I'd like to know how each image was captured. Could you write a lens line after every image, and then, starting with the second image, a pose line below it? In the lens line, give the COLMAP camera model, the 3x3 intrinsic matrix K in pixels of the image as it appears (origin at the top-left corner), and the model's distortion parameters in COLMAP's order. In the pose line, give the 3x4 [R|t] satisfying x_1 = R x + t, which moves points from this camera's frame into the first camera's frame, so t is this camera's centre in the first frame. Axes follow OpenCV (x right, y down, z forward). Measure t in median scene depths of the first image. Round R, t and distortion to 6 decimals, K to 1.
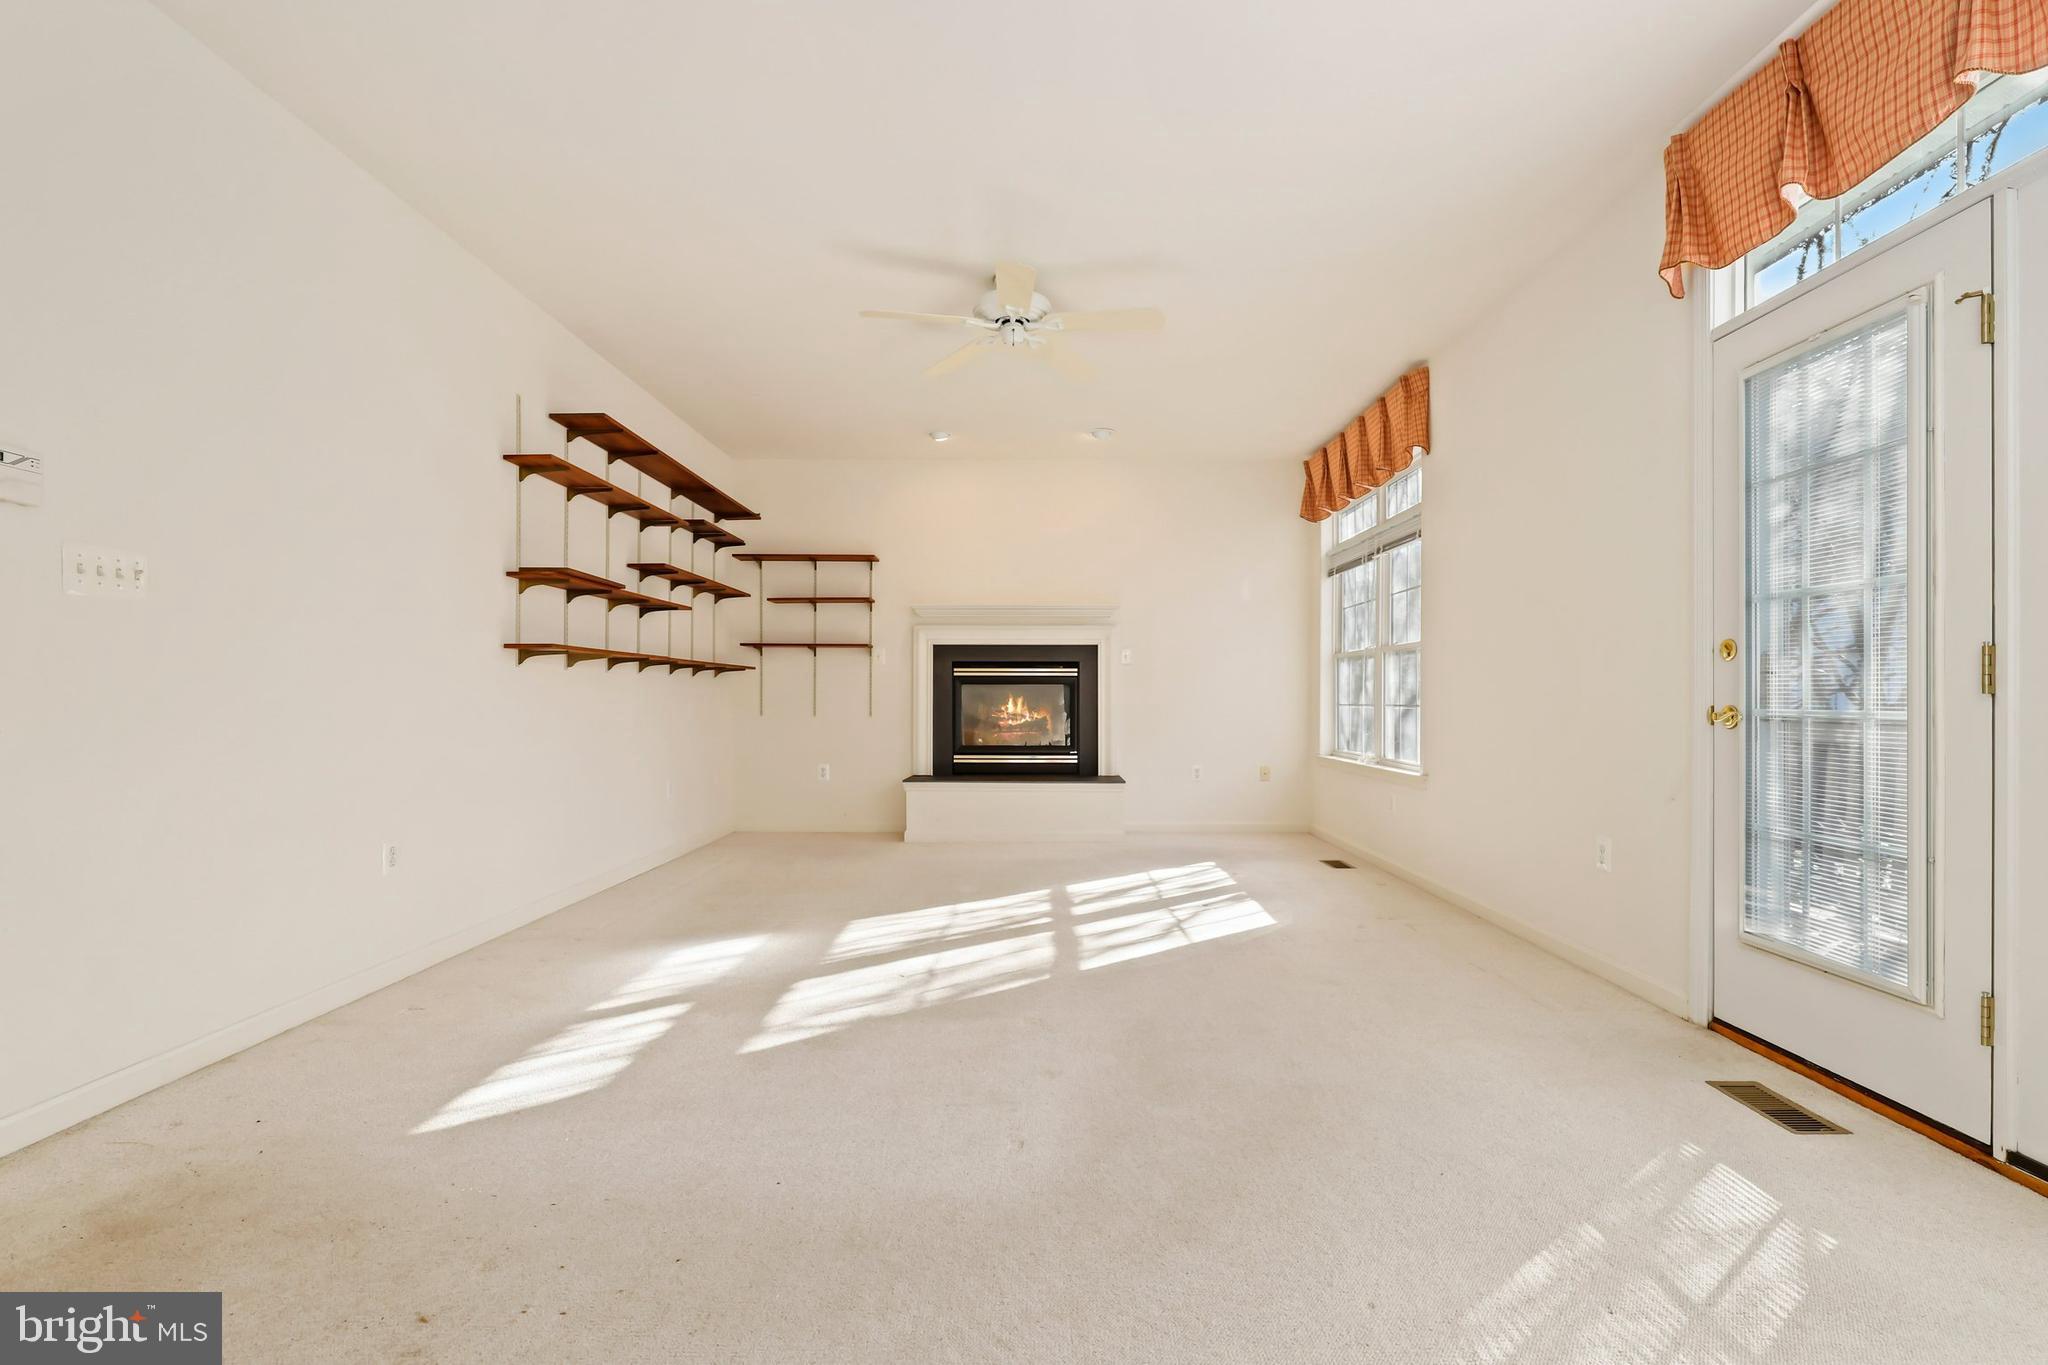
lens RADIAL K [[931.2, 0, 1031.0], [0, 931.2, 695.5], [0, 0, 1]] dist [-0.000713, 0.000018]
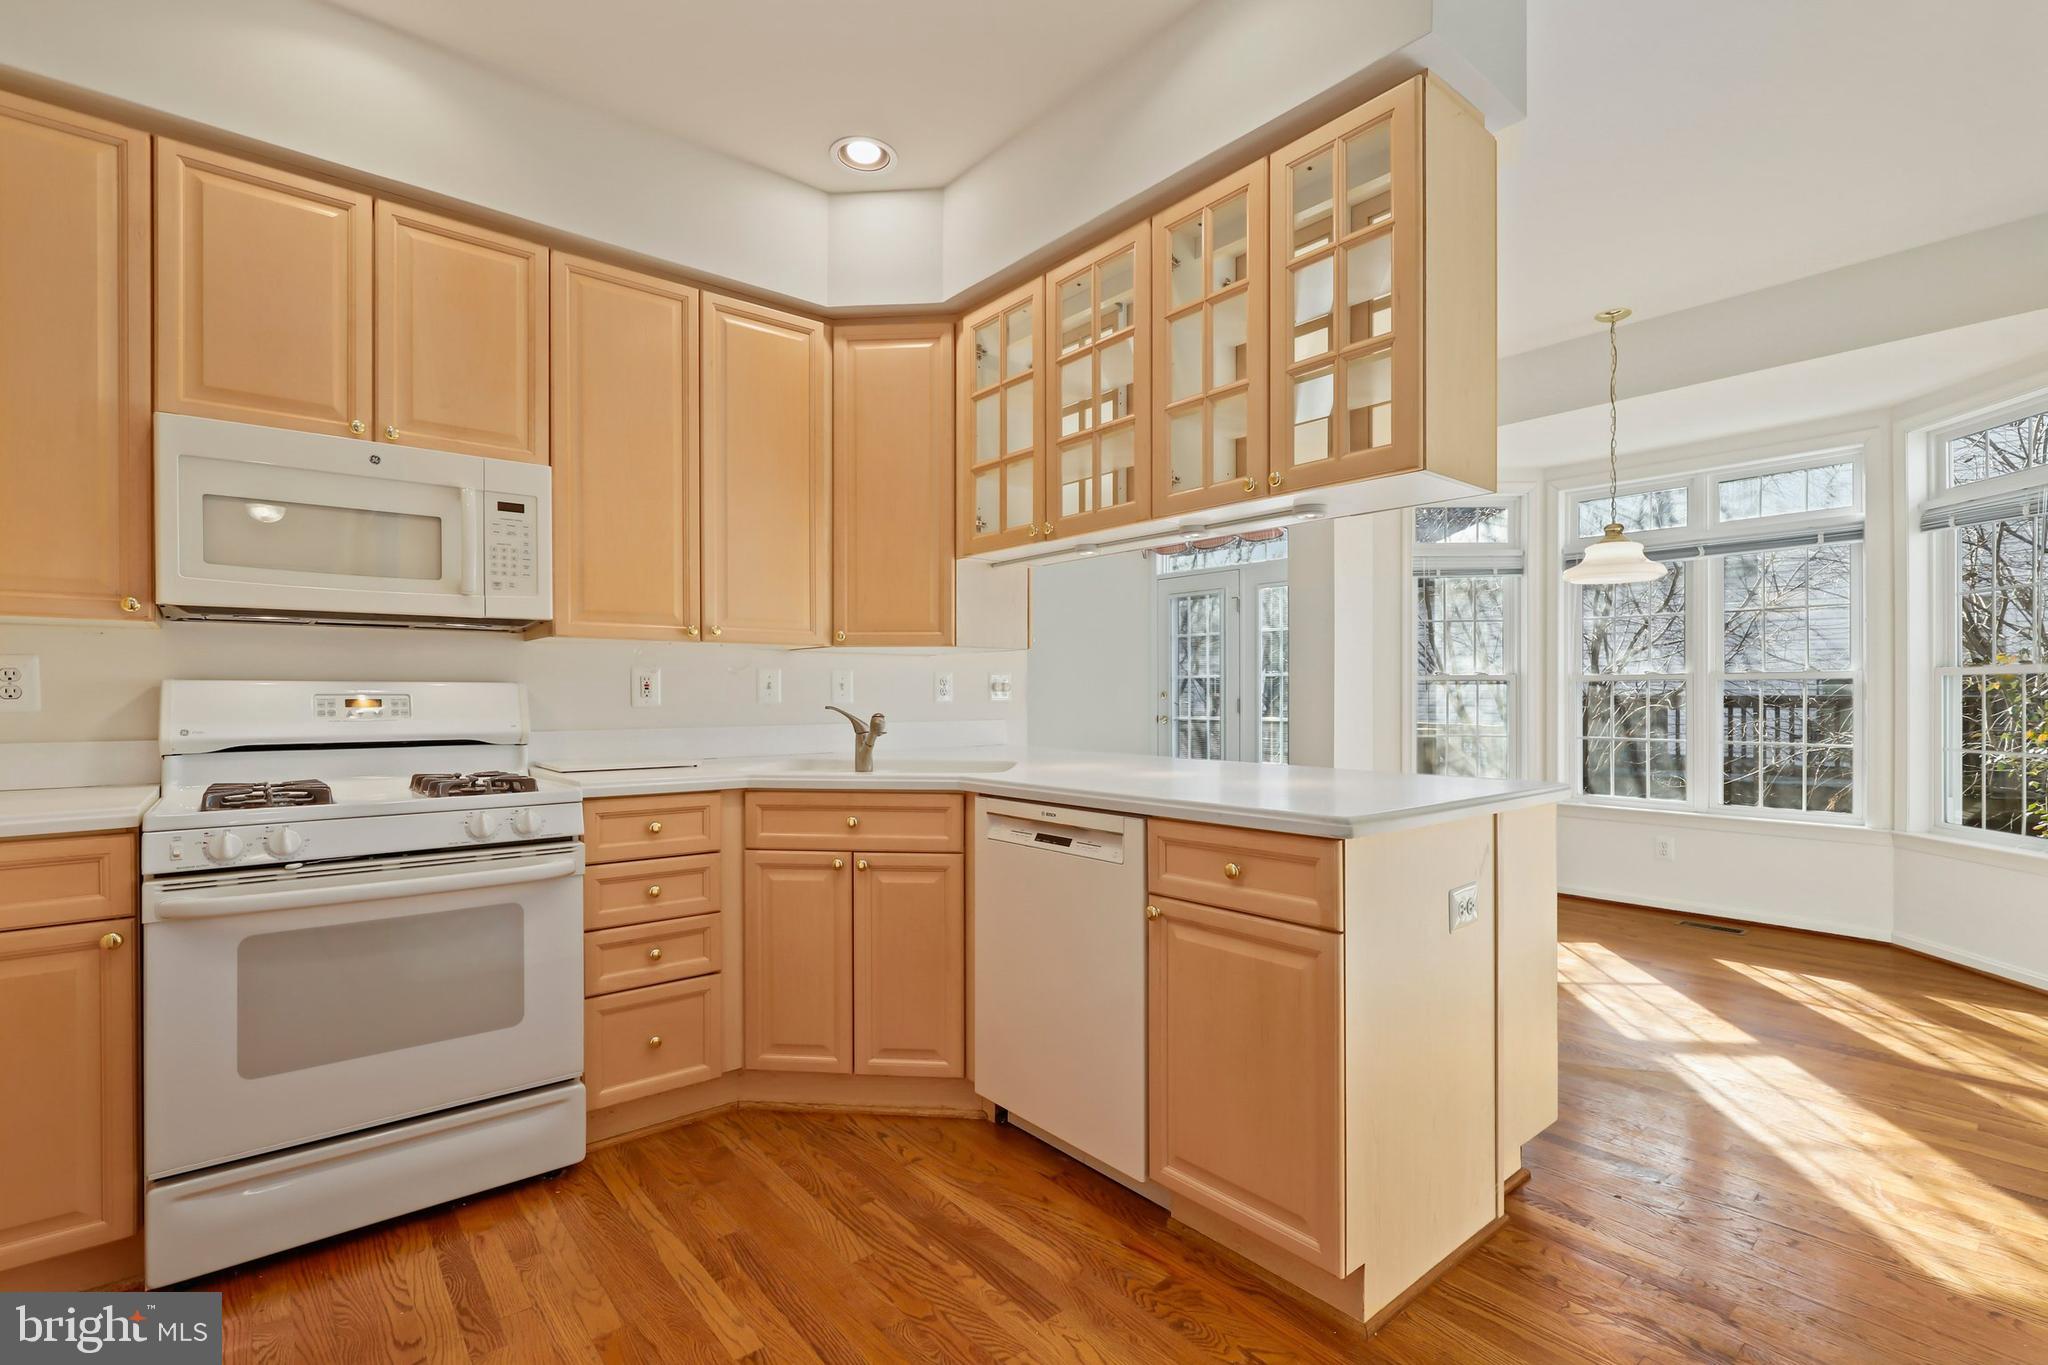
lens RADIAL K [[931.2, 0, 1033.0], [0, 931.2, 699.7], [0, 0, 1]] dist [-0.000713, 0.000018]
pose [[0.761909, -0.005497, 0.647661, -0.588851], [0.001300, 0.999975, 0.006958, -0.025112], [-0.647683, -0.004459, 0.761897, -0.375363]]
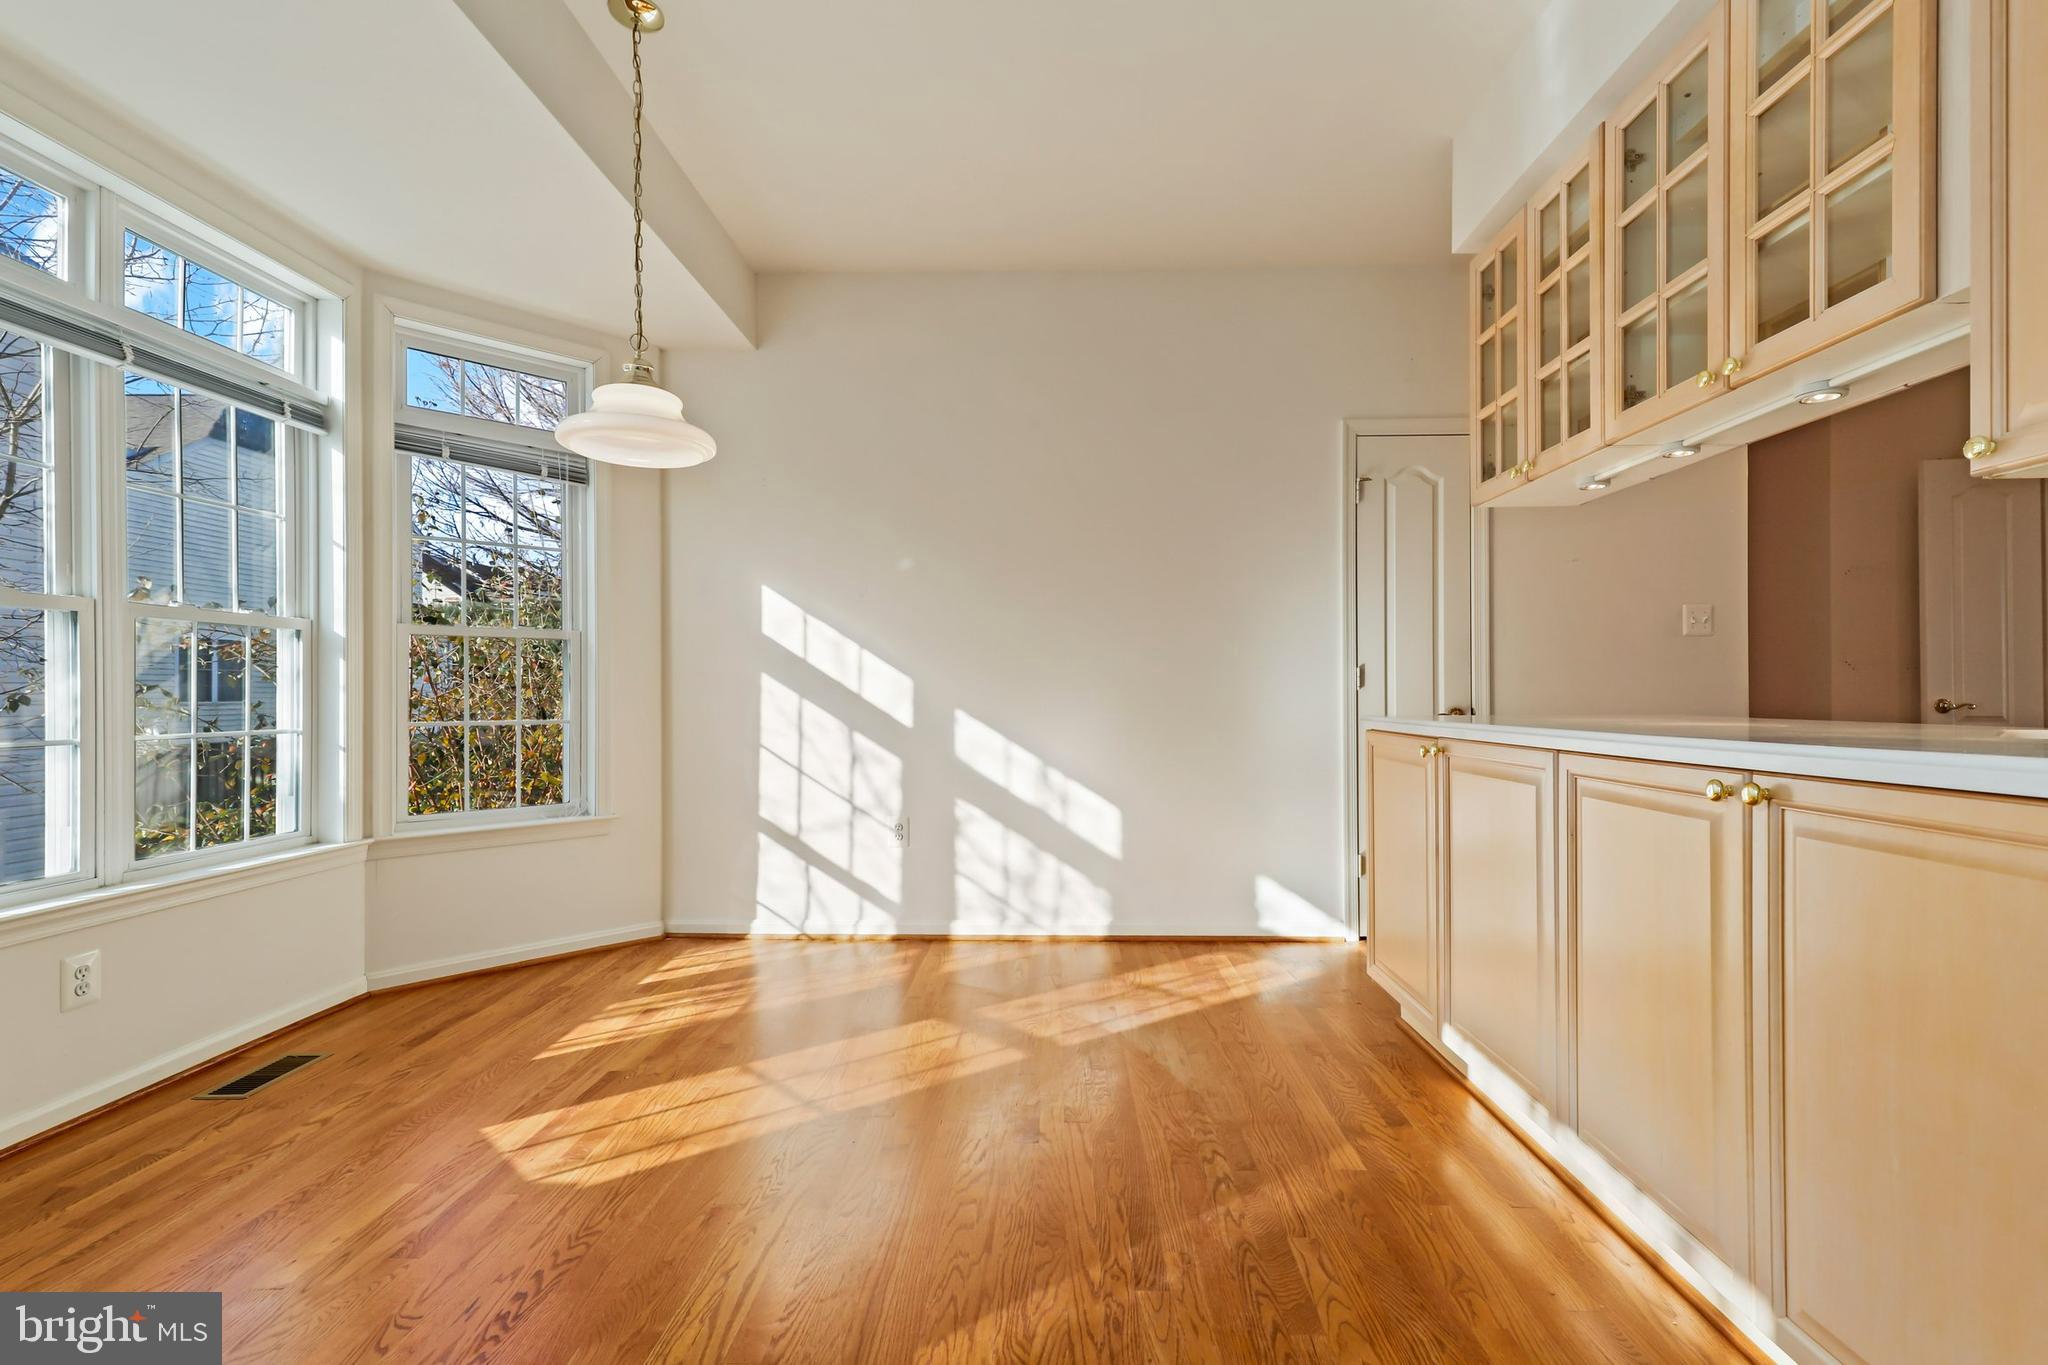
lens RADIAL K [[931.2, 0, 1023.9], [0, 931.2, 691.1], [0, 0, 1]] dist [-0.000713, 0.000018]
pose [[-0.999458, 0.003271, 0.032757, -0.036504], [0.003124, 0.999985, -0.004527, -0.000685], [-0.032771, -0.004422, -0.999453, 0.234315]]
